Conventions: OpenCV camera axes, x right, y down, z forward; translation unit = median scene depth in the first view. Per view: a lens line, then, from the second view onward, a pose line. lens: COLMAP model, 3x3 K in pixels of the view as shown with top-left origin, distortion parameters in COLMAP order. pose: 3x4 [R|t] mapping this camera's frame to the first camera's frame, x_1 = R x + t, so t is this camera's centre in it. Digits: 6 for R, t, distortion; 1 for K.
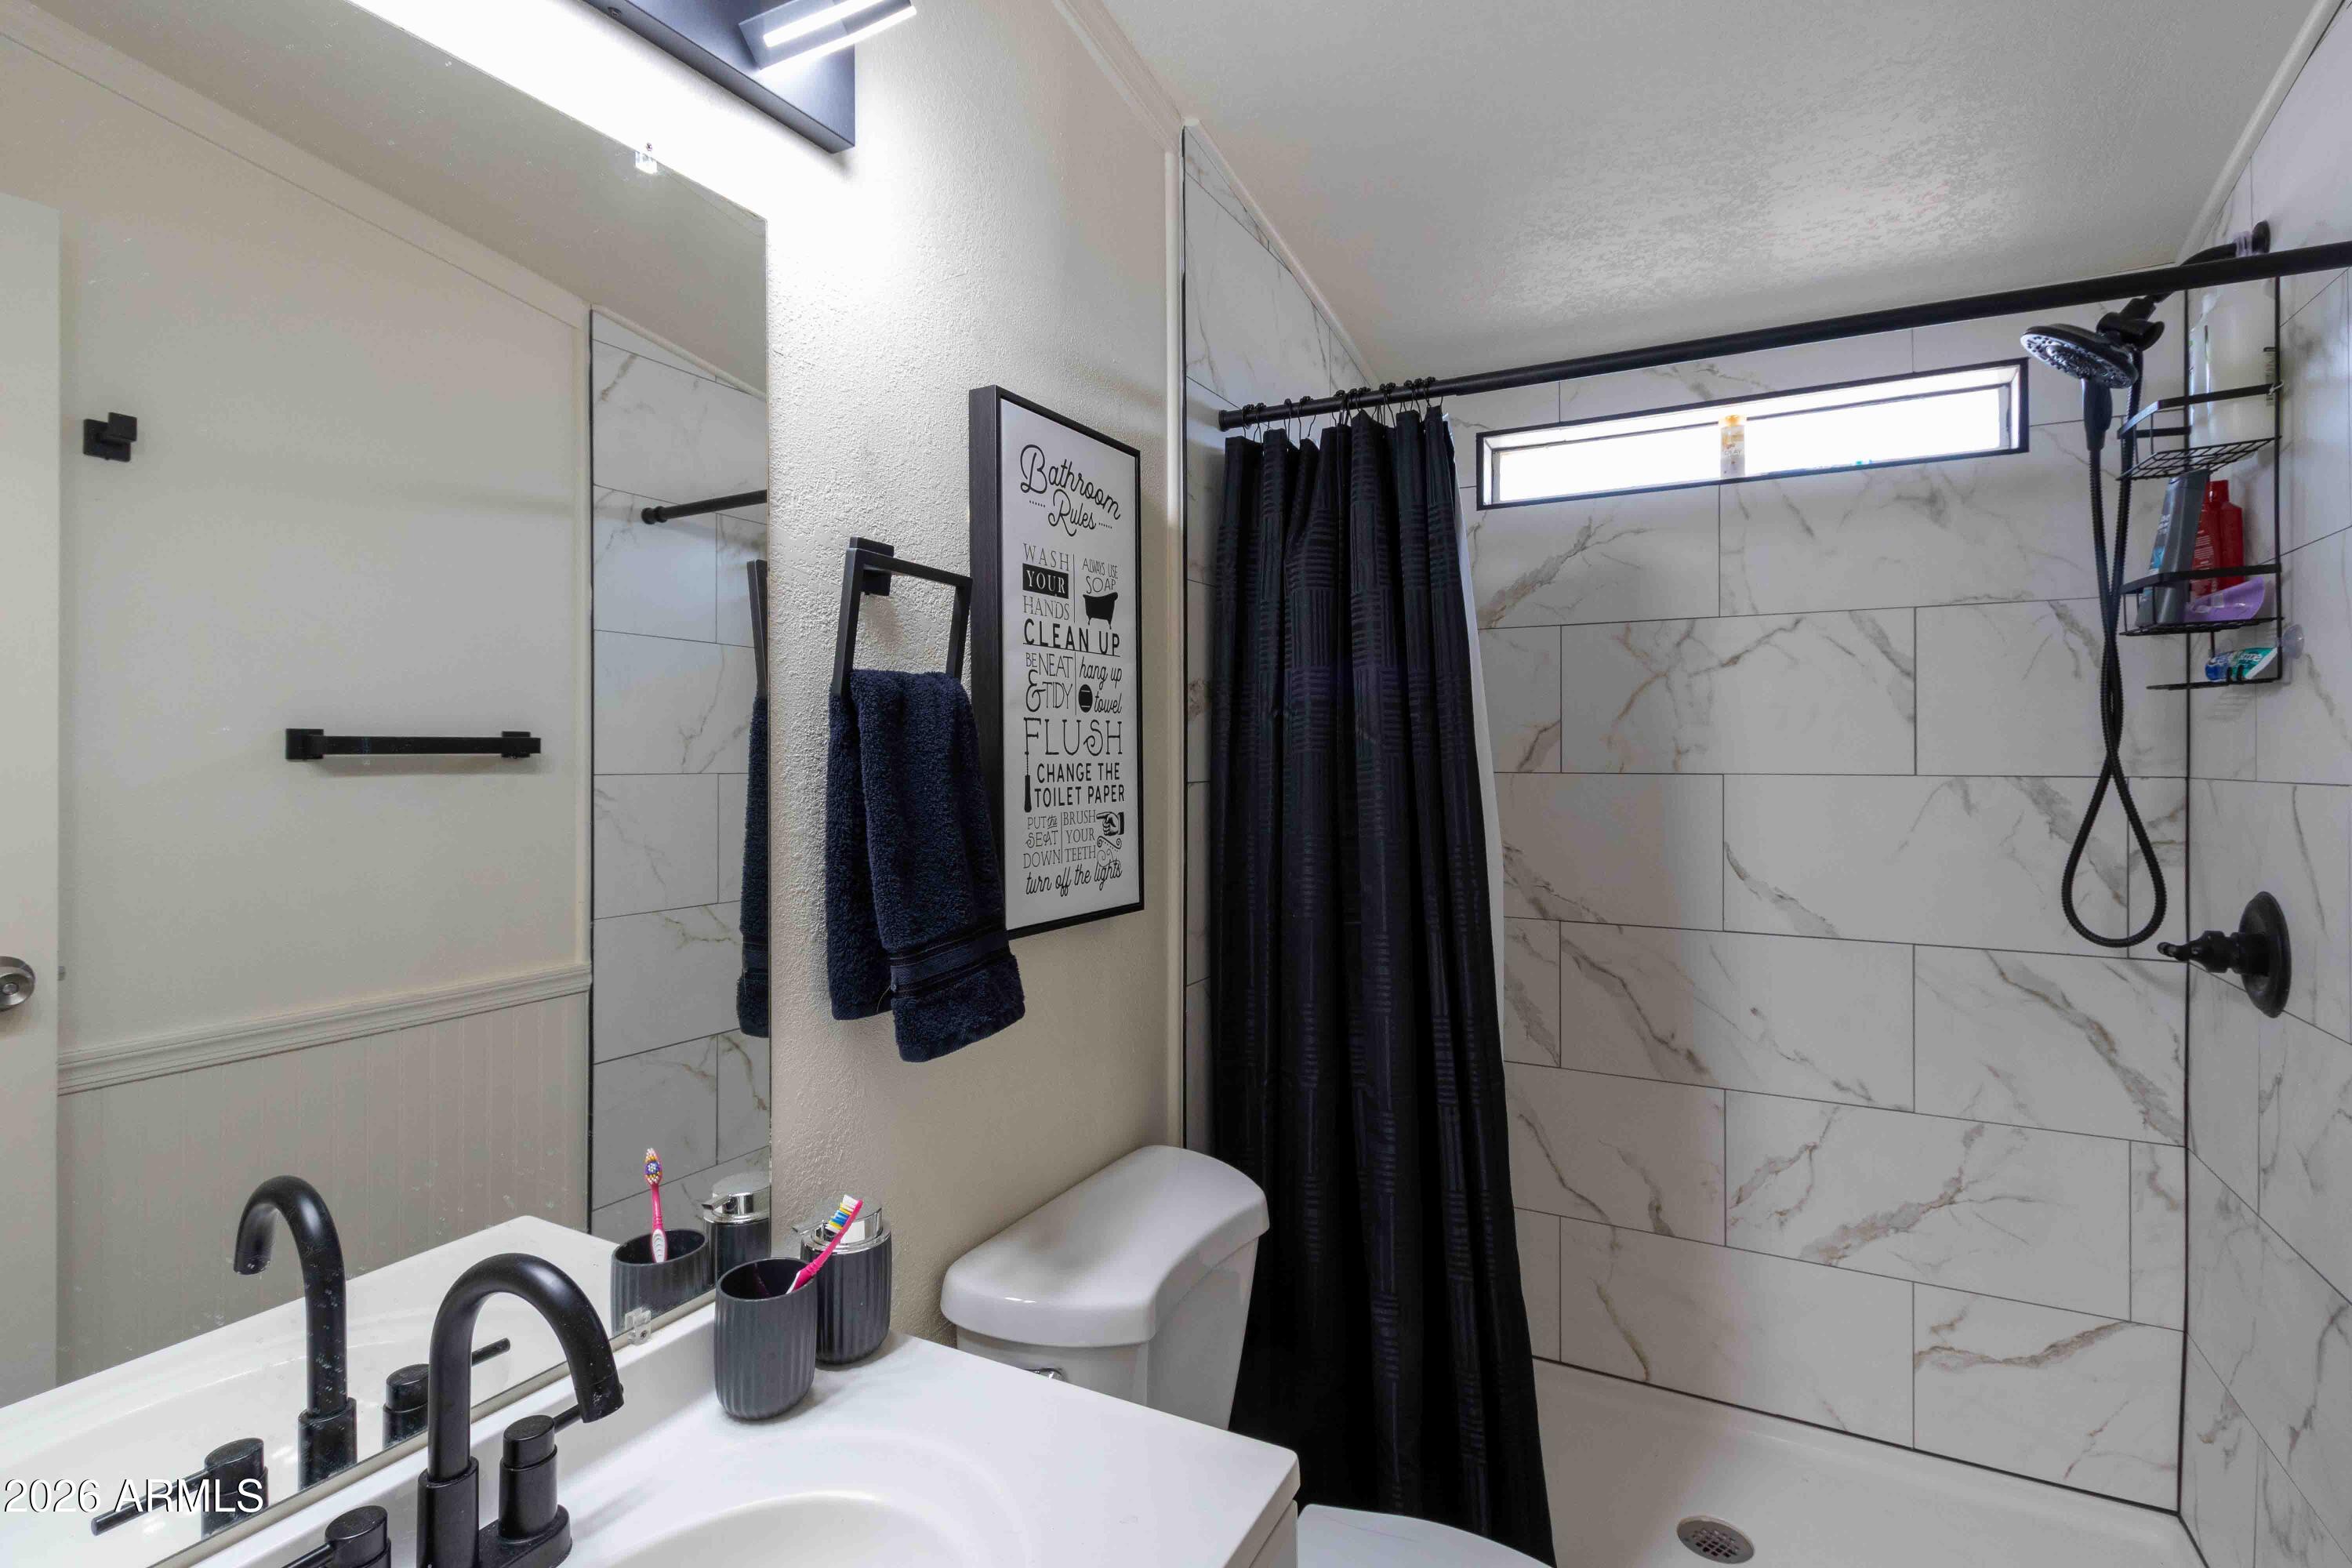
lens RADIAL K [[1114.1, 0, 1170.6], [0, 1114.1, 768.0], [0, 0, 1]] dist [0.001890, -0.001426]
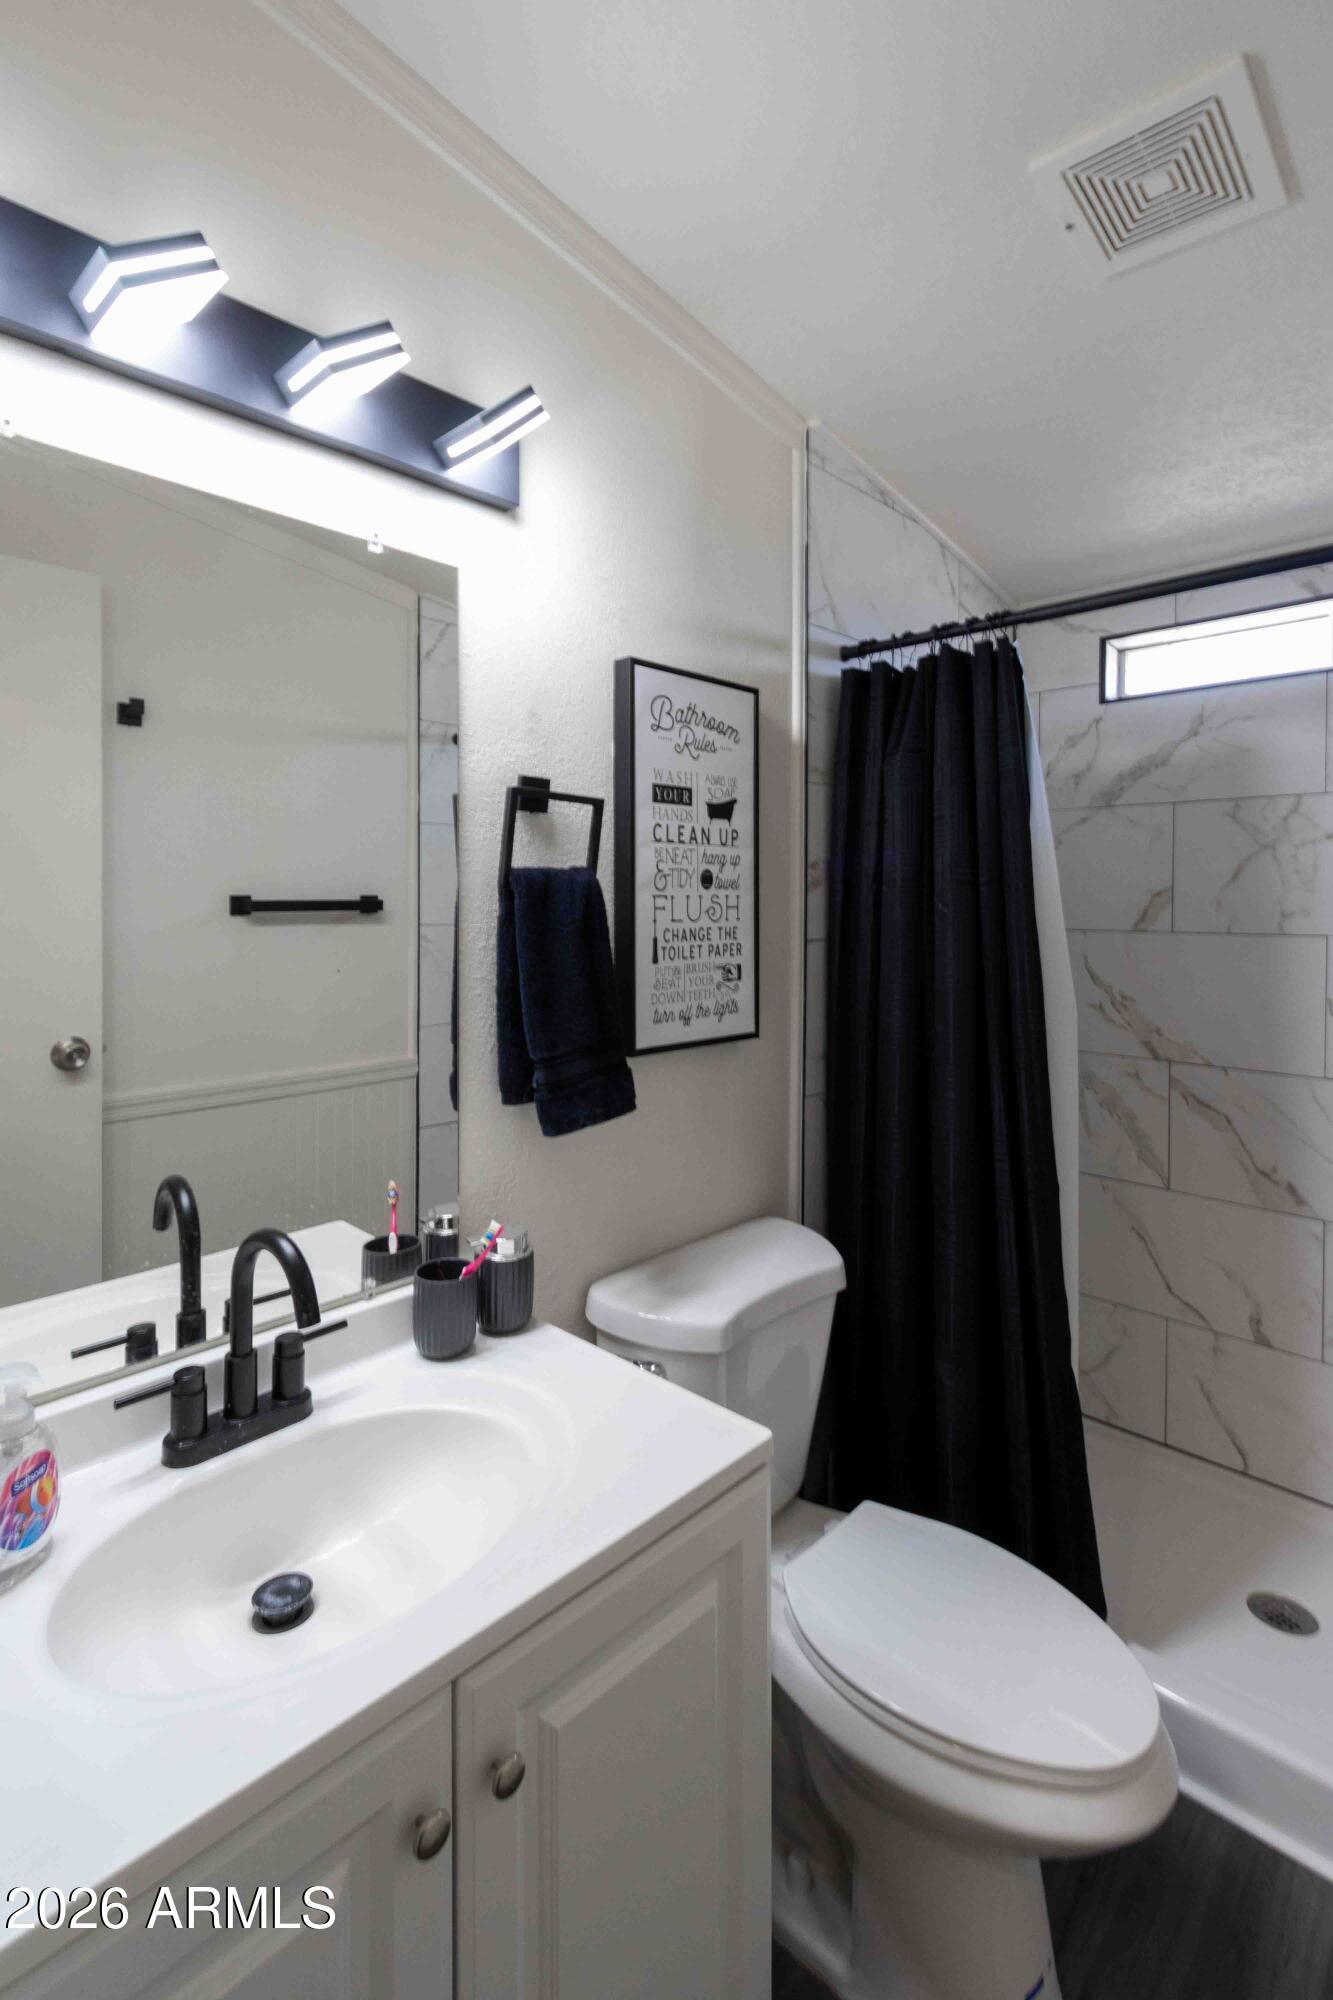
lens RADIAL K [[932.5, 0, 669.1], [0, 932.5, 924.0], [0, 0, 1]] dist [-0.002870, 0.006431]
pose [[0.963147, 0.009882, -0.268795, 0.176459], [-0.006187, 0.999874, 0.014590, -0.024076], [0.268906, -0.012389, 0.963087, -0.092864]]
